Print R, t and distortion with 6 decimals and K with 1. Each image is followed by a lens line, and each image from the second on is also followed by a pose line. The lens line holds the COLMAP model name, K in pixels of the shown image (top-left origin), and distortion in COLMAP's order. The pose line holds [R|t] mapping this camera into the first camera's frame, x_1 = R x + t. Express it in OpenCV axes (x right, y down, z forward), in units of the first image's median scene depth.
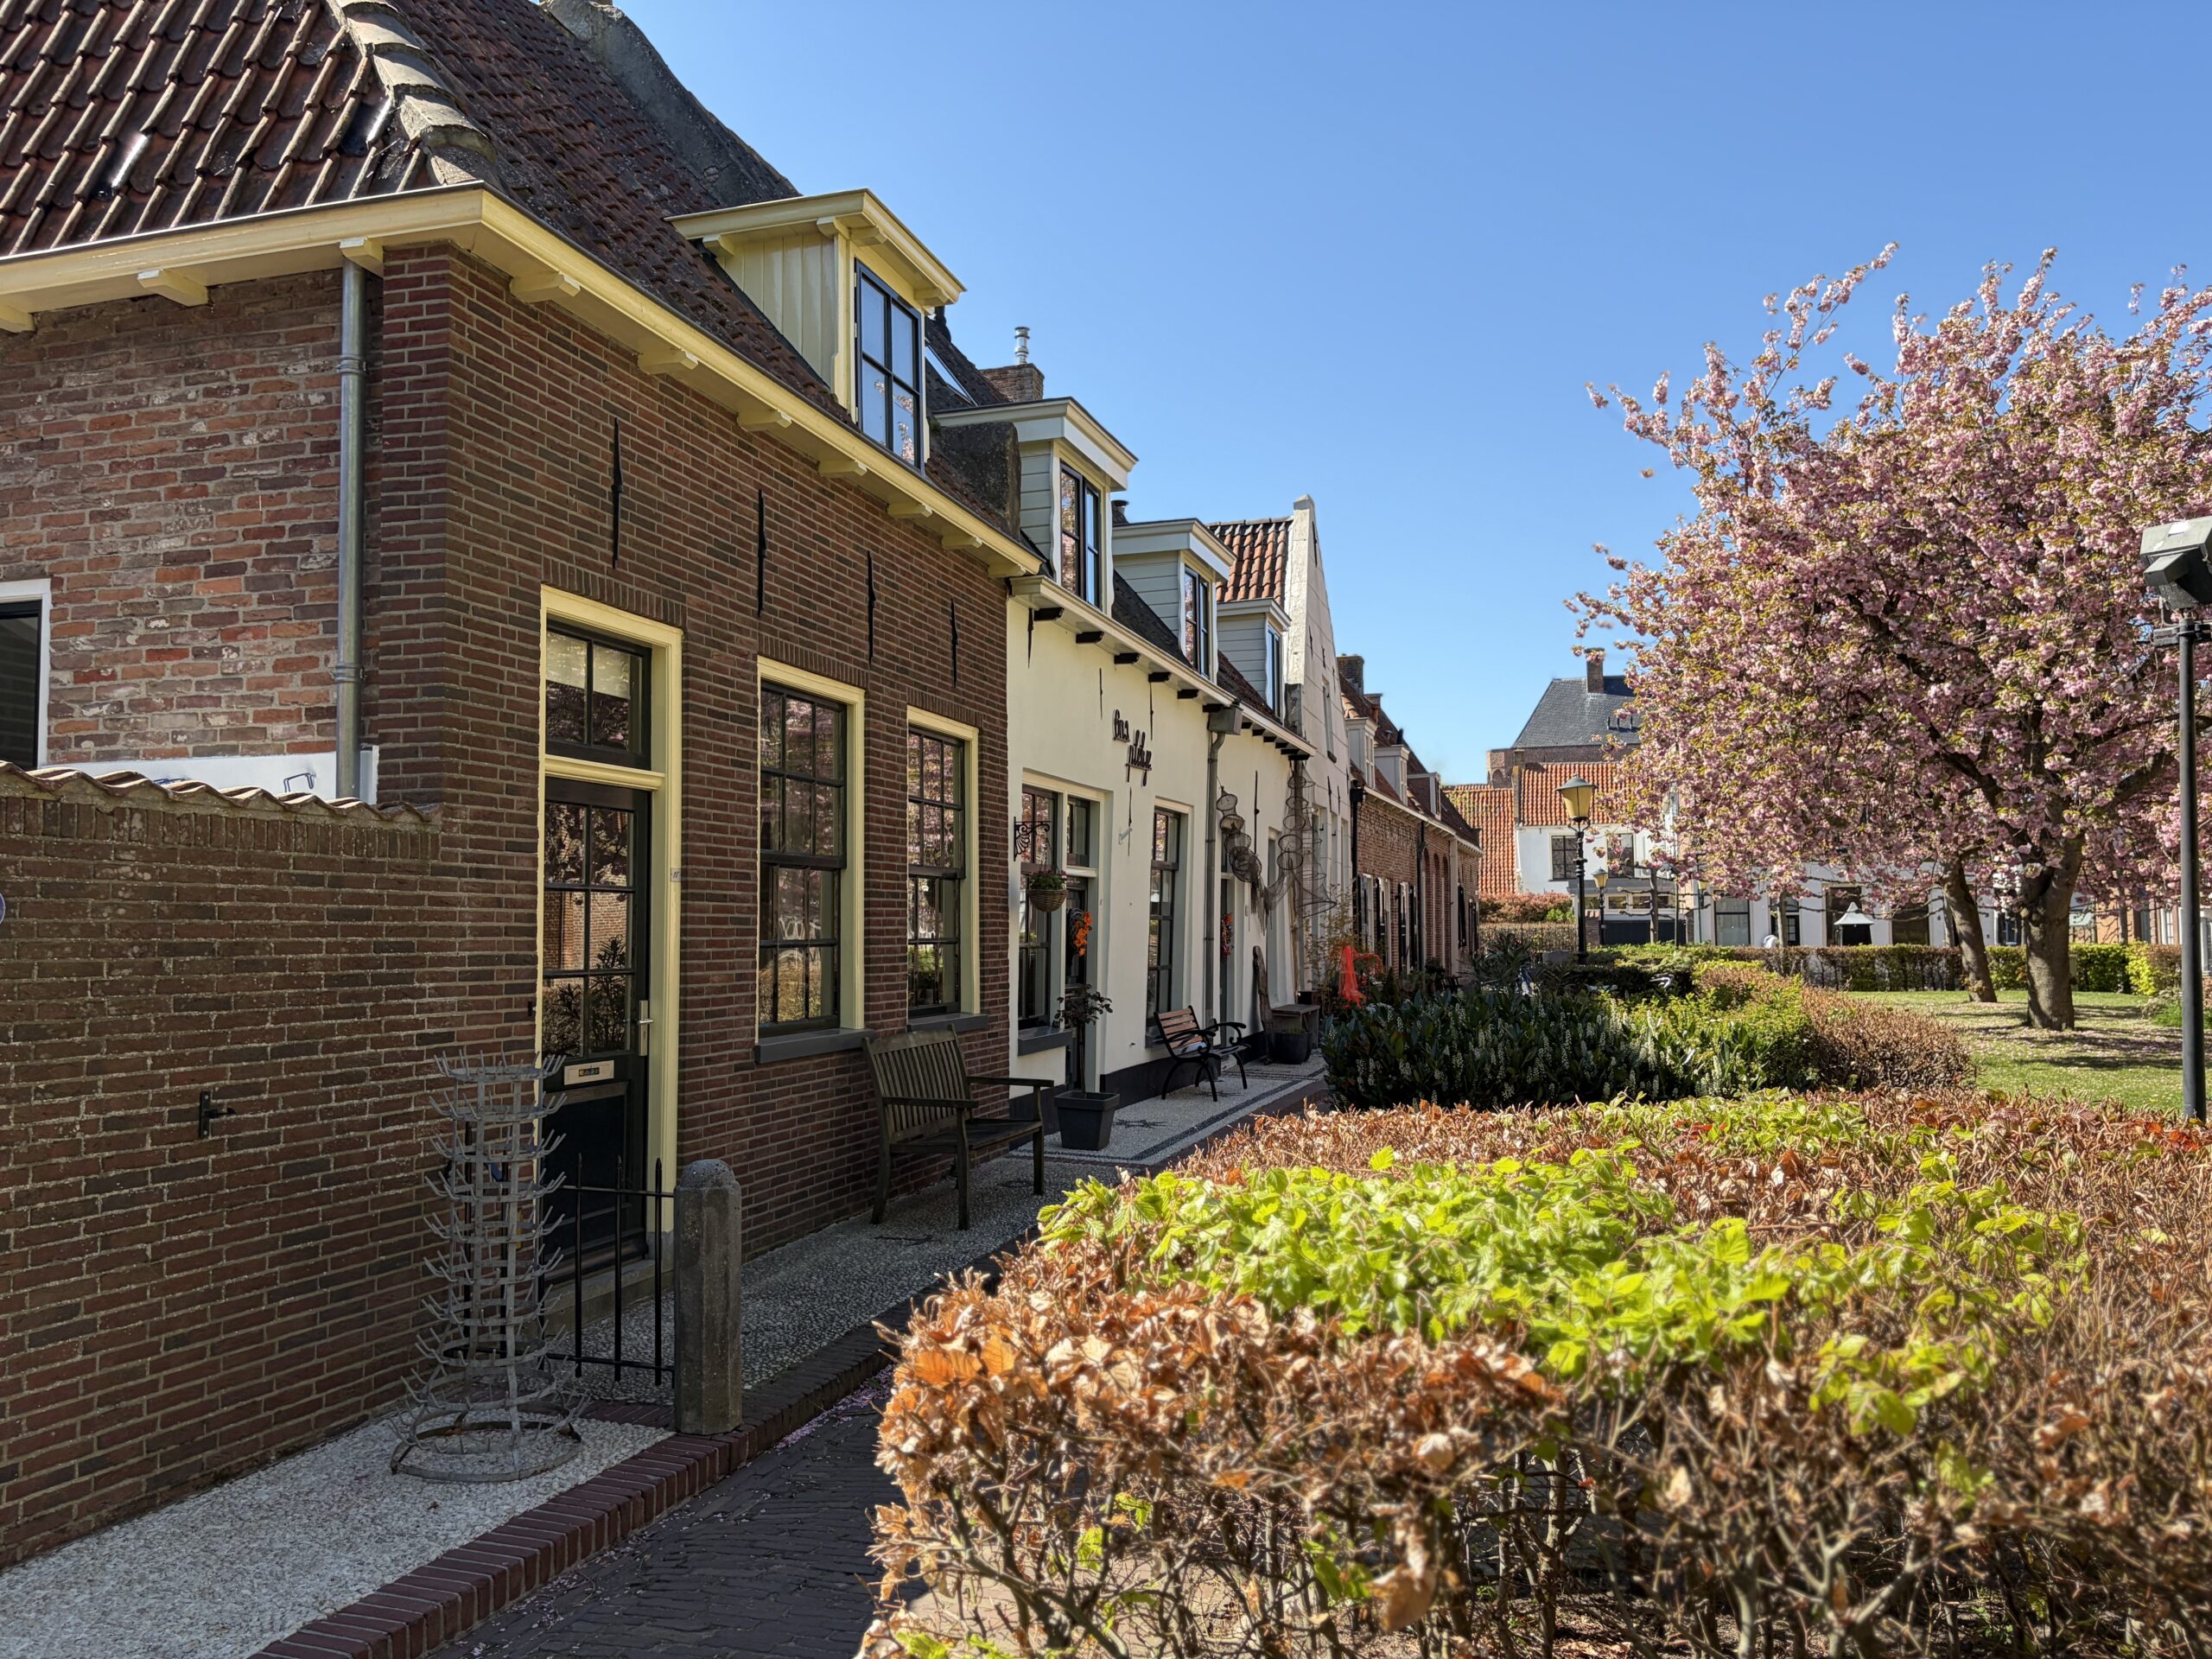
lens RADIAL K [[1633.2, 0, 1106.0], [0, 1633.2, 829.5], [0, 0, 1]] dist [0.132830, -0.172079]
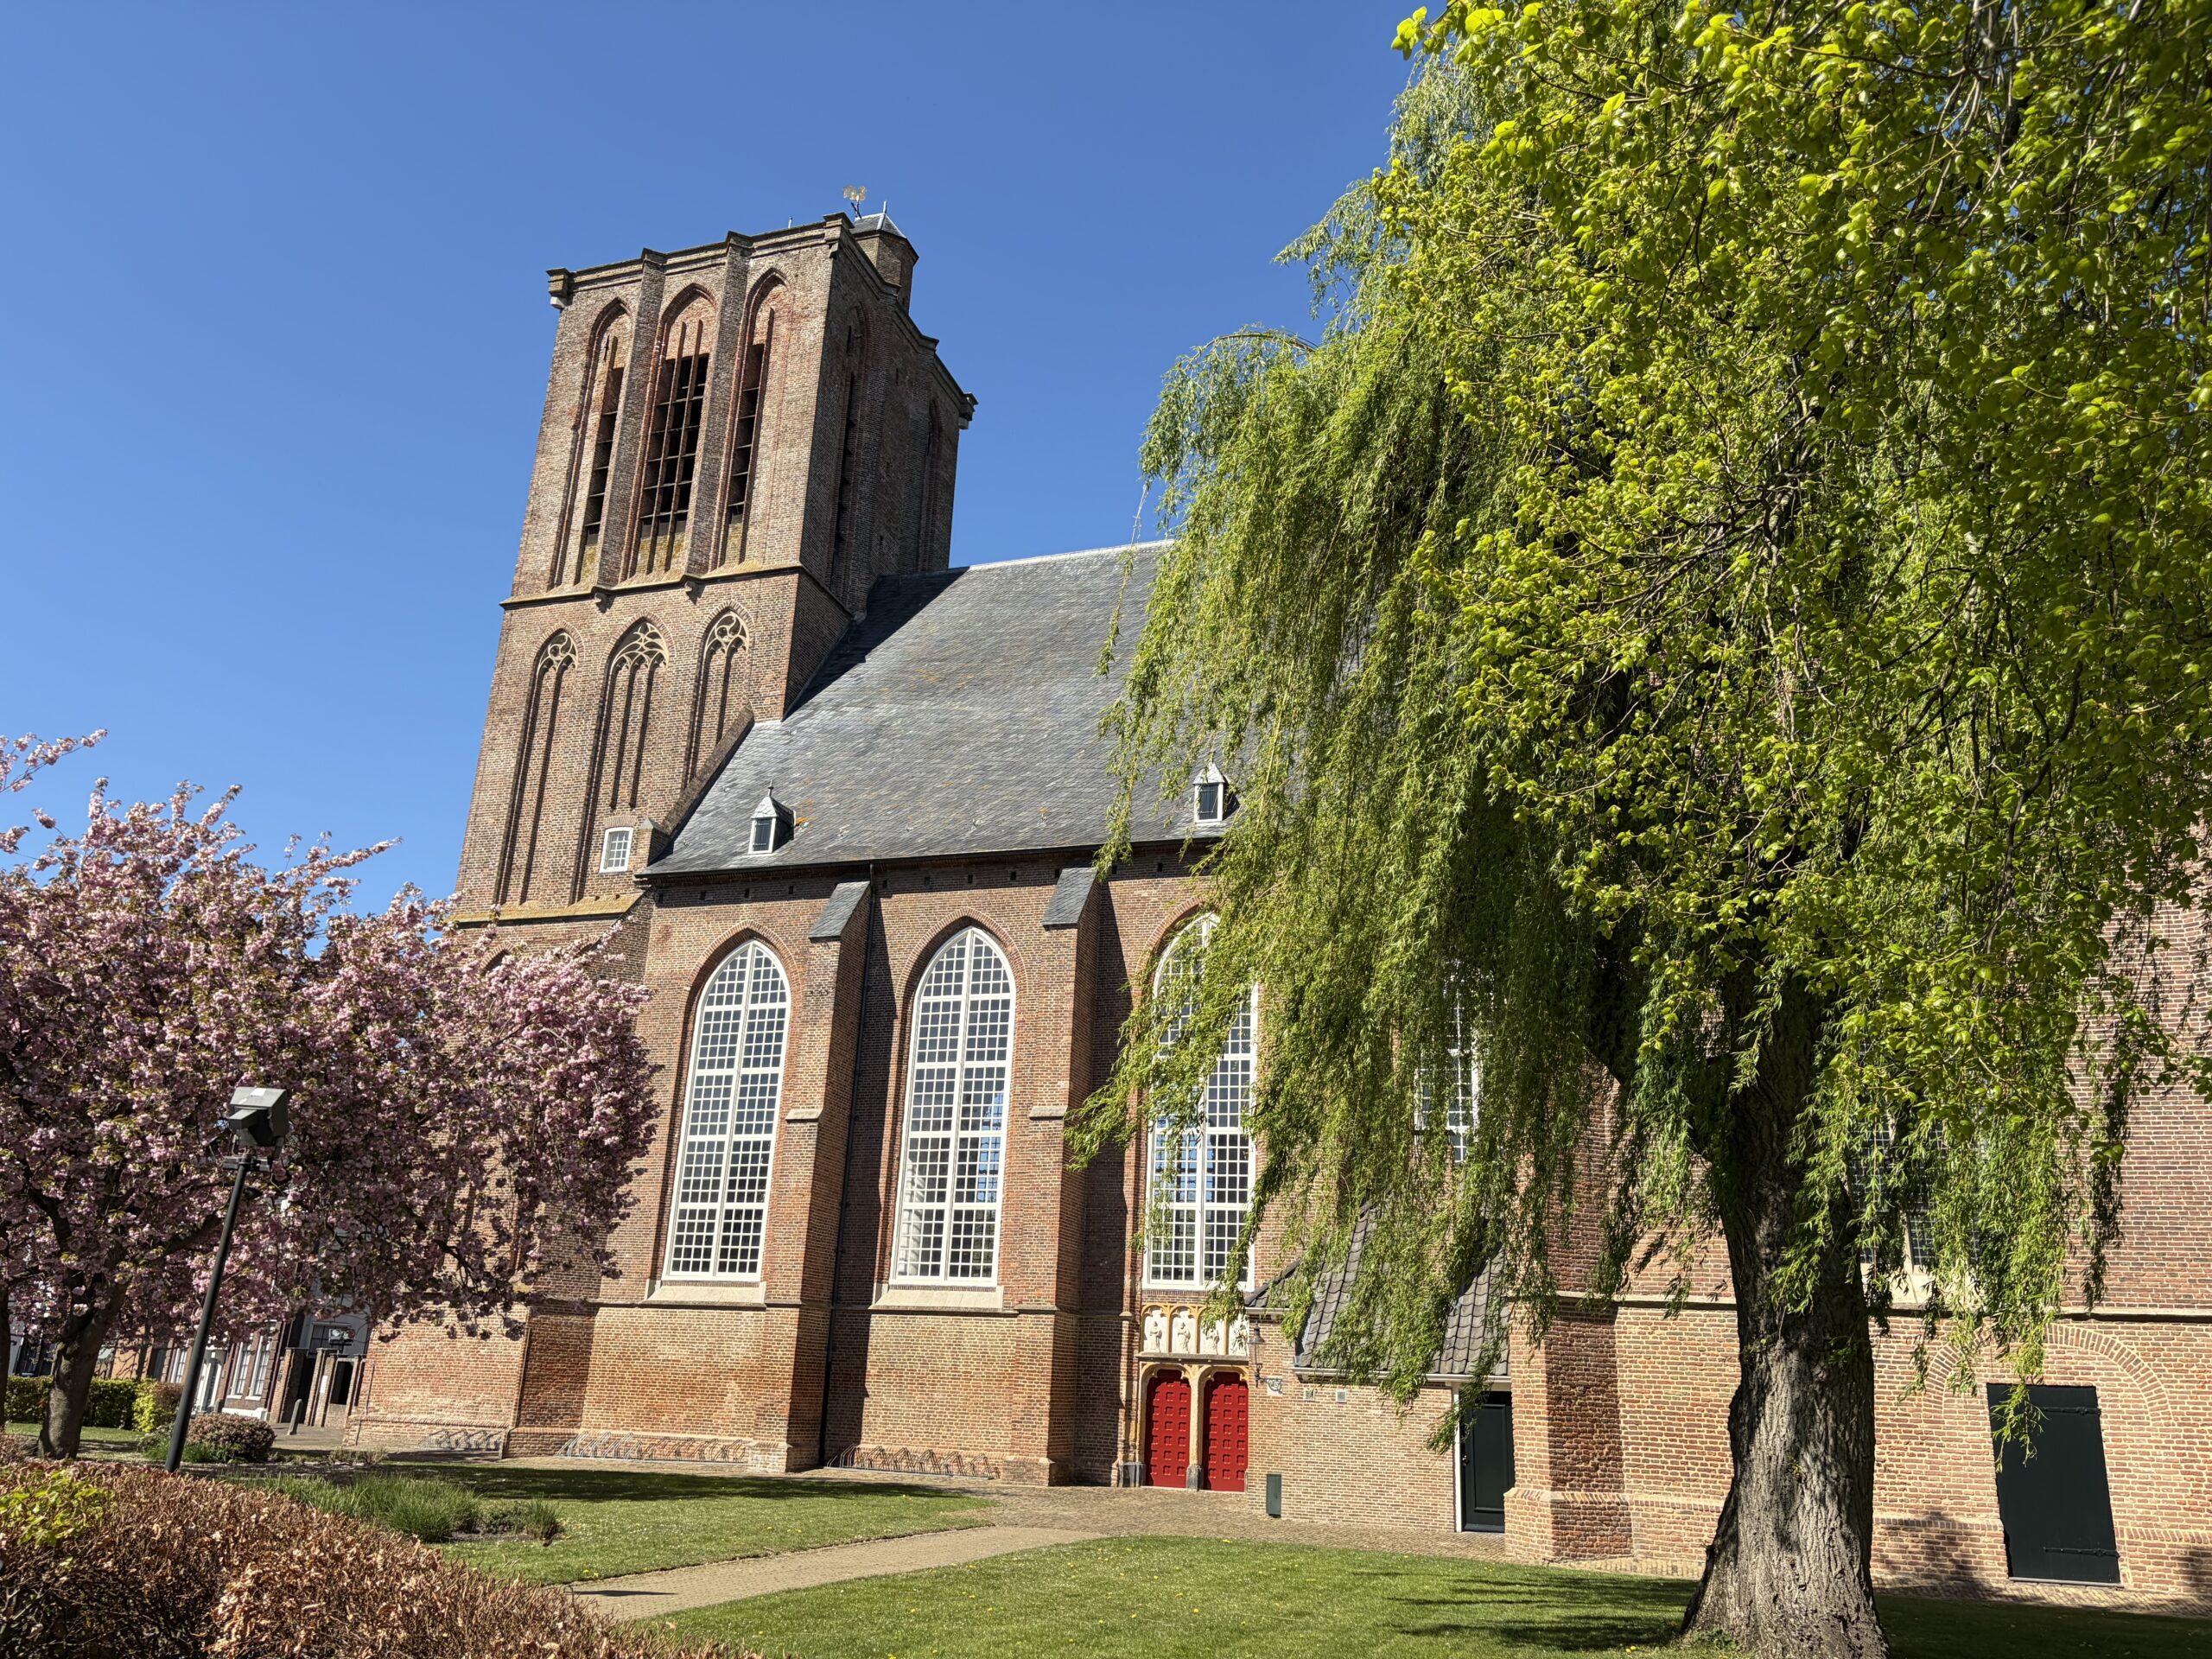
lens RADIAL K [[1633.2, 0, 1106.0], [0, 1633.2, 829.5], [0, 0, 1]] dist [0.132830, -0.172079]
pose [[0.496735, 0.307430, 0.811629, -0.107101], [-0.097606, 0.949017, -0.299733, -0.009987], [-0.862396, 0.069668, 0.501417, -0.167259]]
